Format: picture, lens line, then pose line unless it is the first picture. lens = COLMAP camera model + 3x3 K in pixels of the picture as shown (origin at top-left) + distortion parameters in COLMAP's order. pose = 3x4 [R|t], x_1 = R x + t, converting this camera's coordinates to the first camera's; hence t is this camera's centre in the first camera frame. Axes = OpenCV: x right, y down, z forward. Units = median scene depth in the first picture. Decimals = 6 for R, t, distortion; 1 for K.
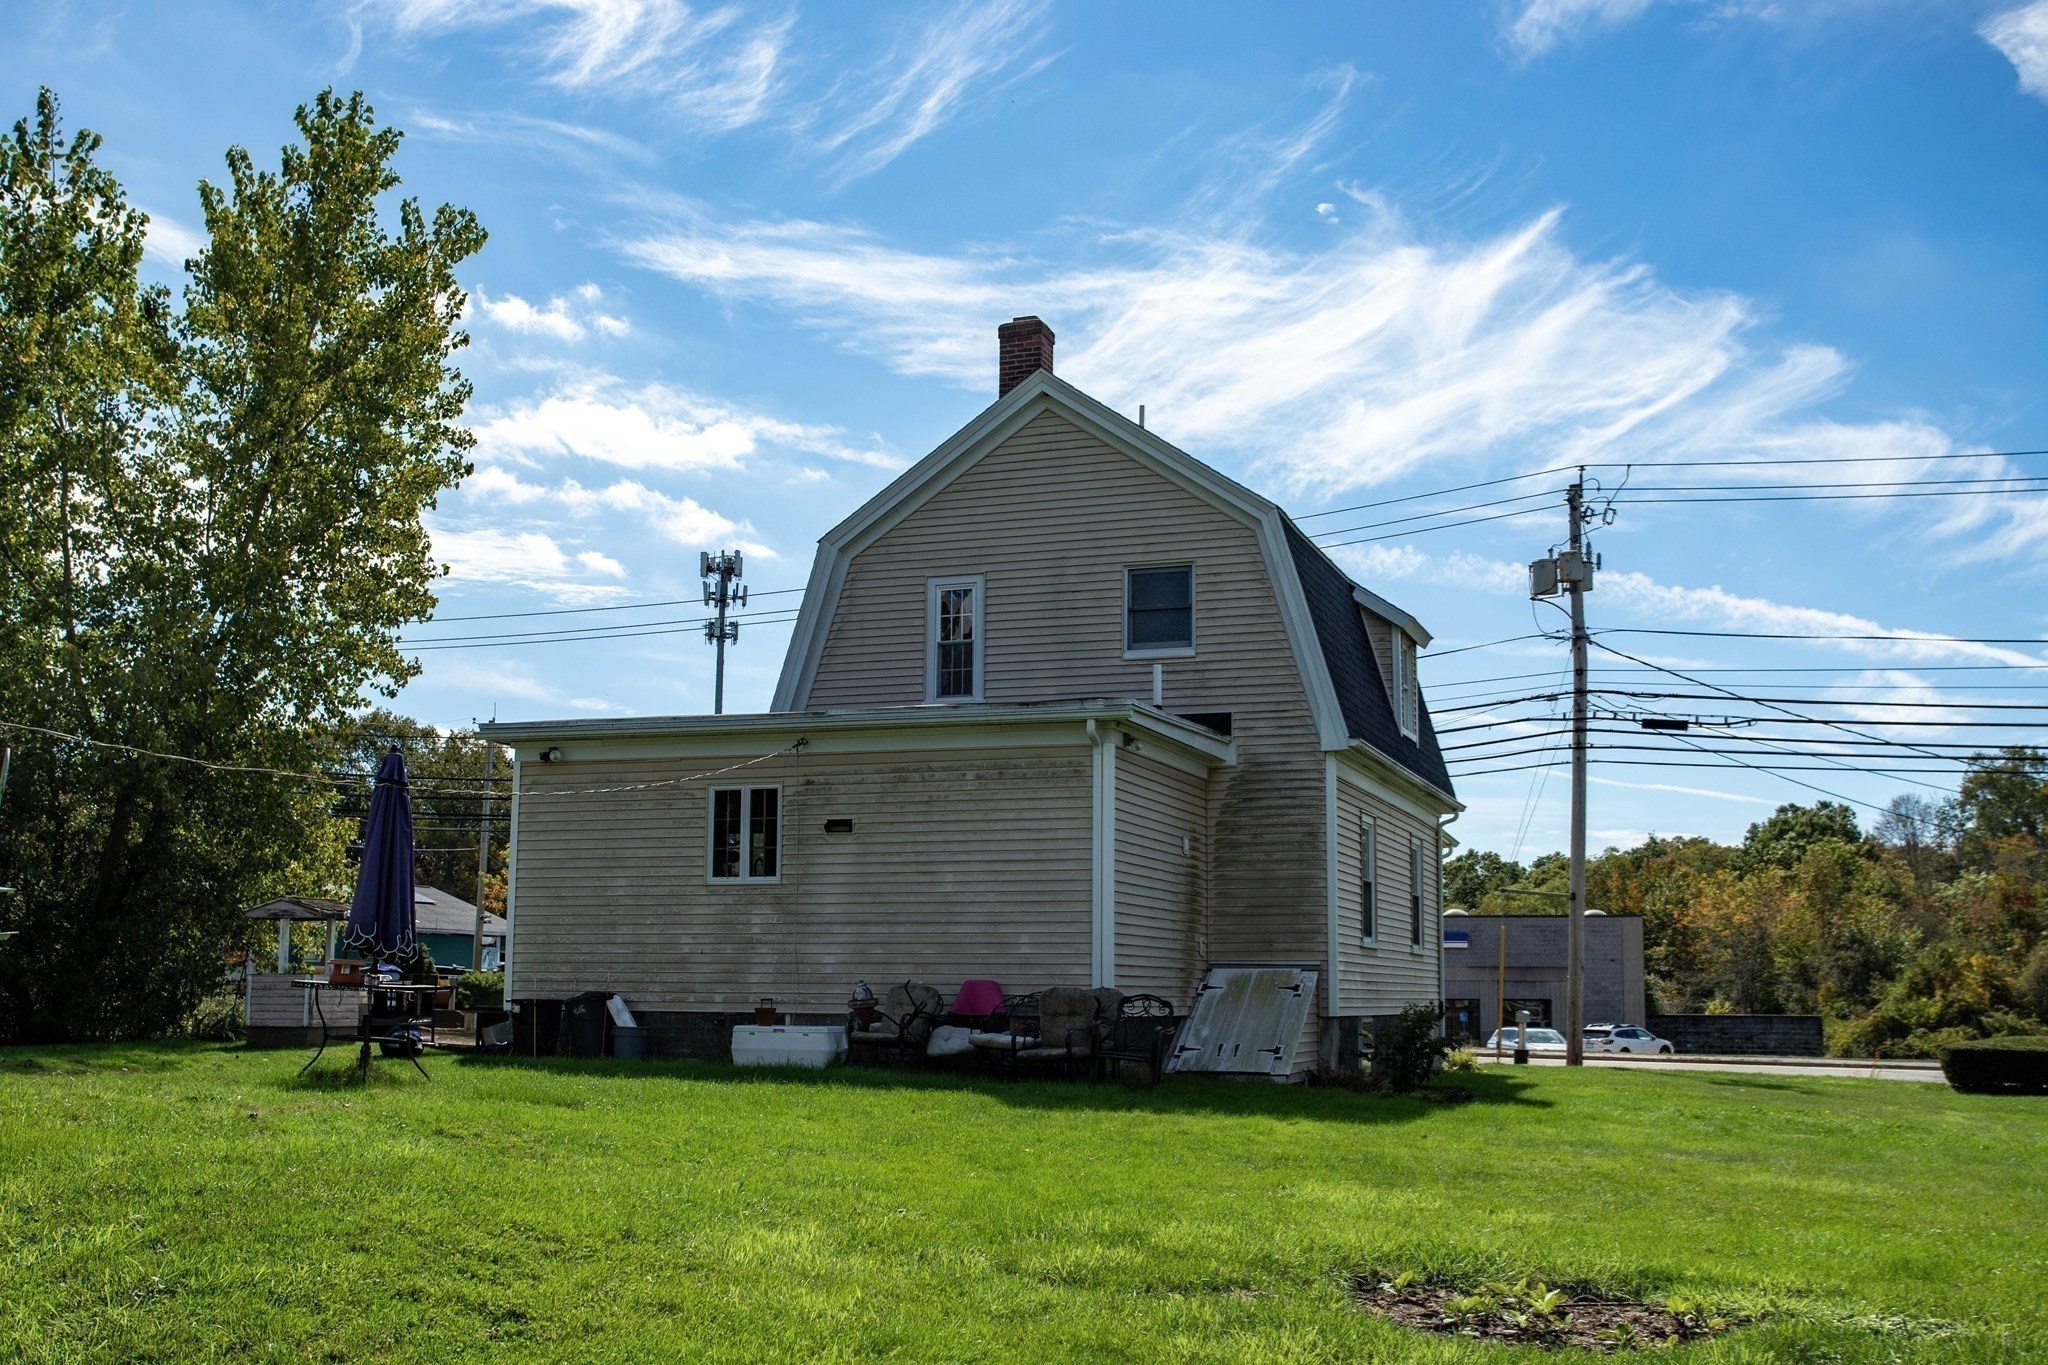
lens RADIAL K [[1964.4, 0, 1025.3], [0, 1964.4, 682.9], [0, 0, 1]] dist [-0.006551, 0.000000]
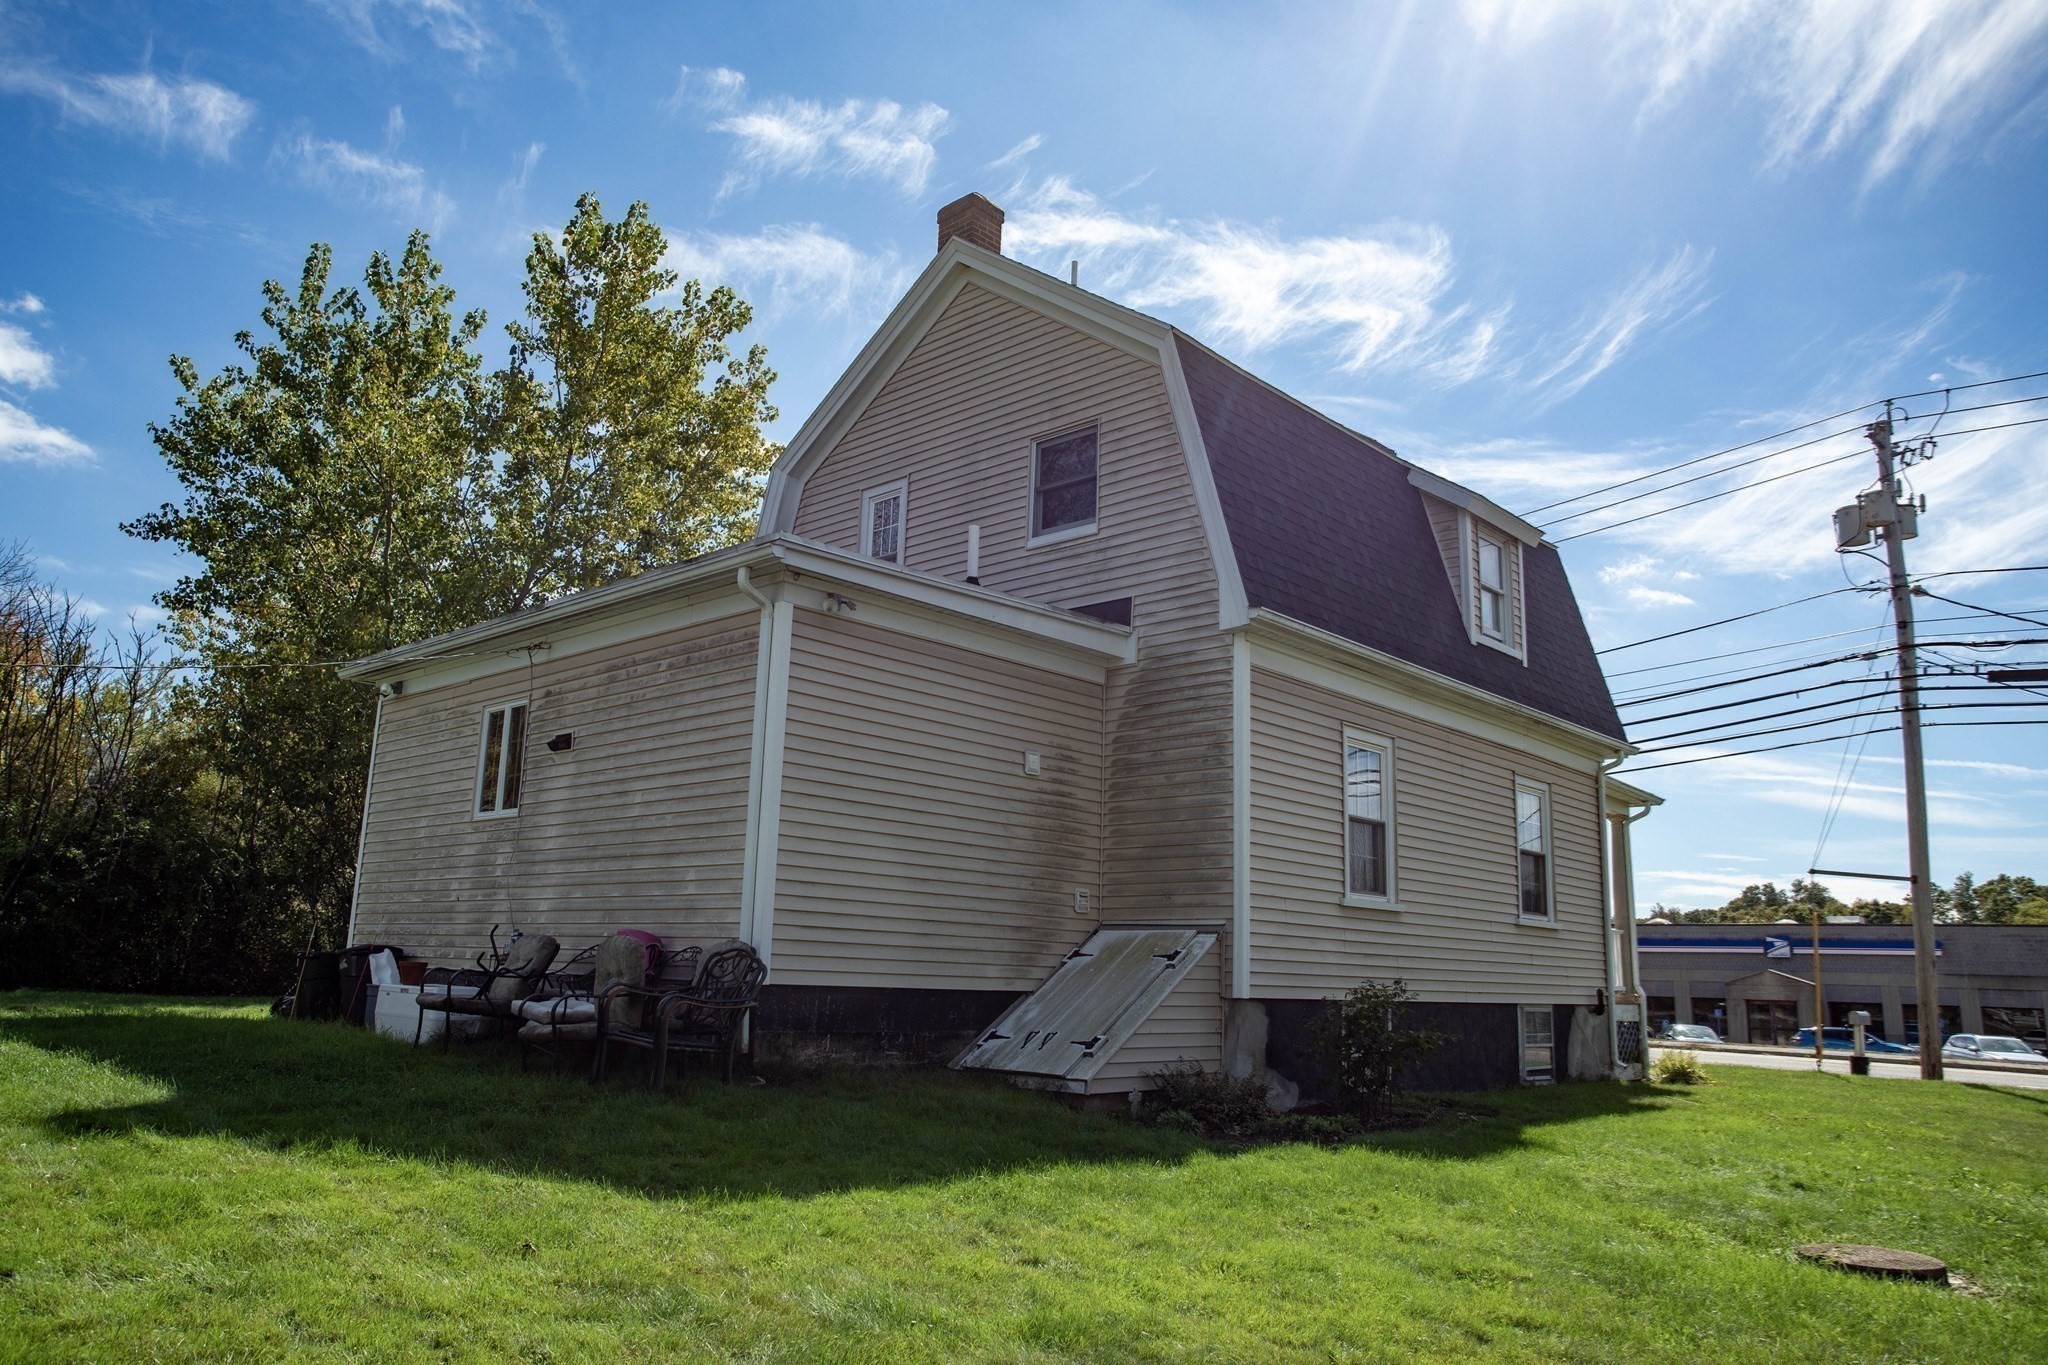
lens RADIAL K [[1415.5, 0, 1007.1], [0, 1415.5, 640.8], [0, 0, 1]] dist [-0.021448, 0.006067]
pose [[0.922121, -0.069378, -0.380631, 0.273686], [0.036642, 0.995029, -0.092595, 0.083126], [0.385164, 0.071436, 0.920079, 0.474888]]
